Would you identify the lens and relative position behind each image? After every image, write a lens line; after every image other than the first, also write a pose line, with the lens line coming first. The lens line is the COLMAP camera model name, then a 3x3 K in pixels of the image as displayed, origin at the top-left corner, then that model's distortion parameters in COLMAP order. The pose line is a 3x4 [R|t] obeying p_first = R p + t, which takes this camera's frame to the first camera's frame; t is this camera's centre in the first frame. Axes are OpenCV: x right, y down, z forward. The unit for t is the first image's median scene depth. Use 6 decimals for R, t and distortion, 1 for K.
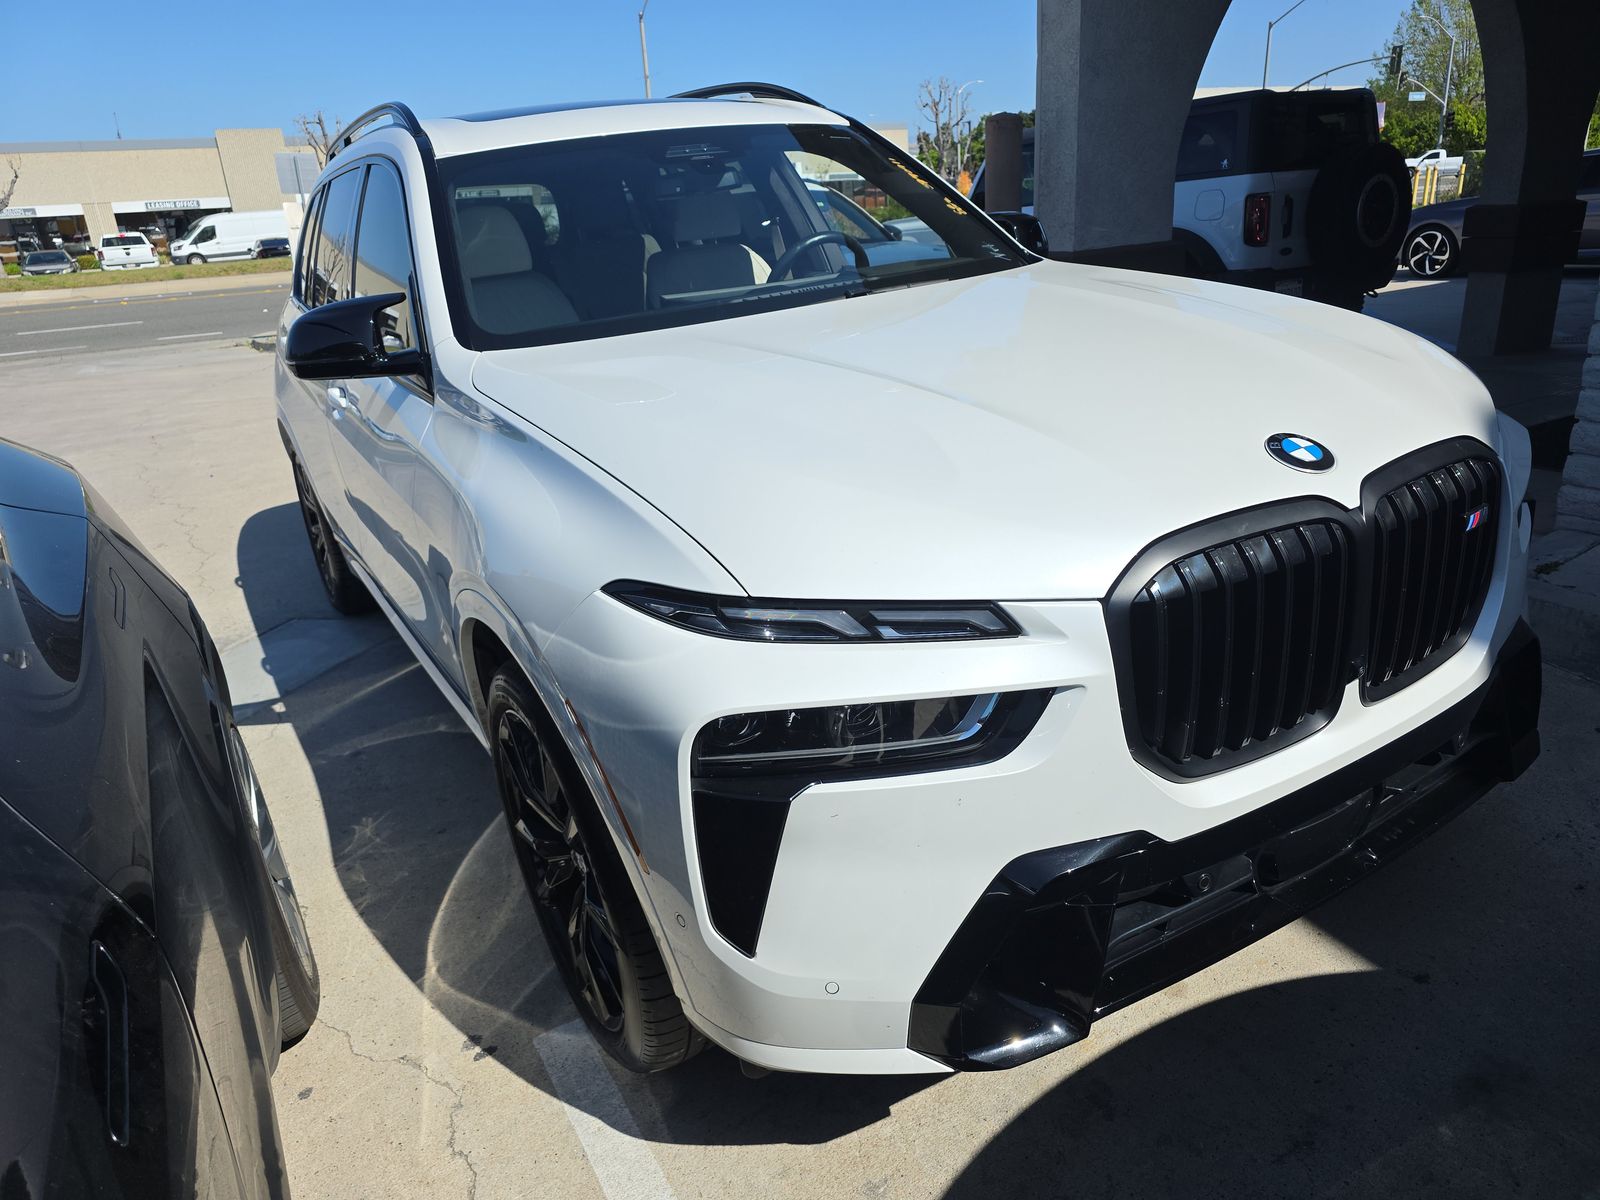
lens RADIAL K [[1095.0, 0, 781.0], [0, 1095.0, 598.5], [0, 0, 1]] dist [0.033707, -0.036699]
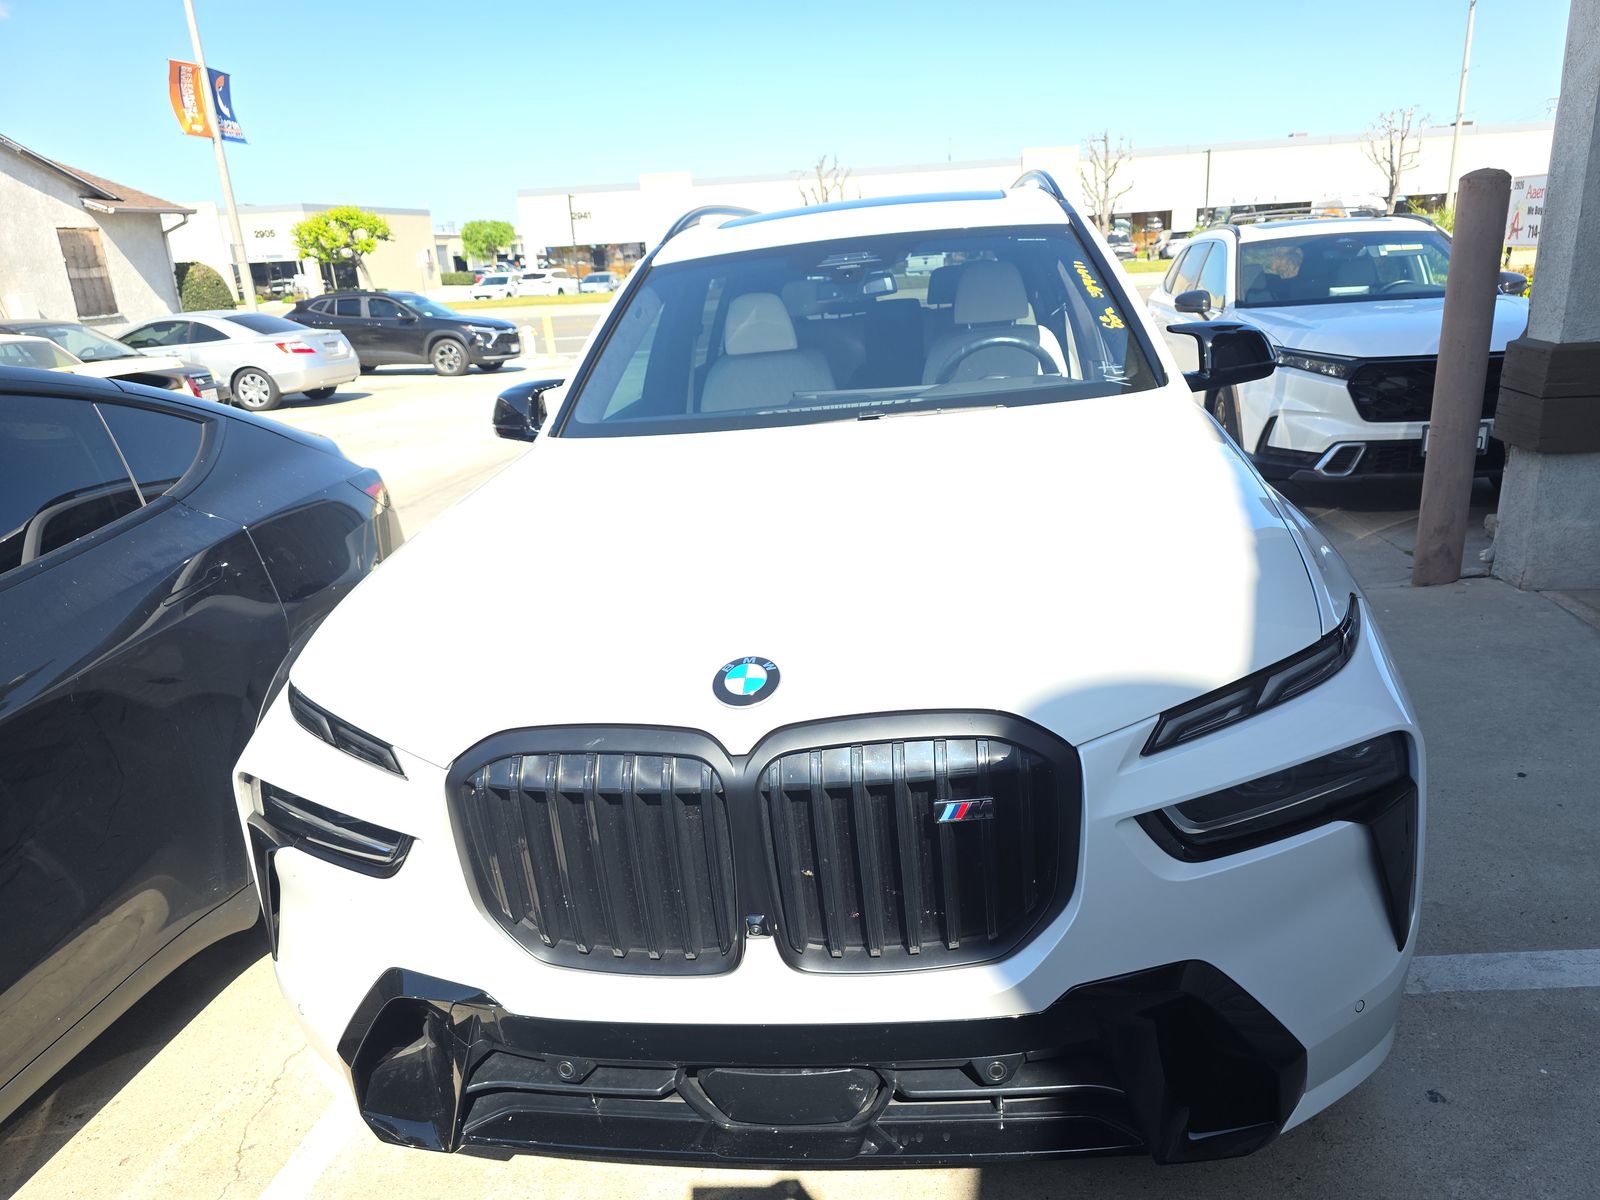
lens RADIAL K [[1095.0, 0, 781.0], [0, 1095.0, 598.5], [0, 0, 1]] dist [0.033707, -0.036699]
pose [[0.787246, 0.196359, -0.584540, 0.500129], [-0.199327, 0.978088, 0.060112, -0.128343], [0.583535, 0.069192, 0.809135, 0.123624]]
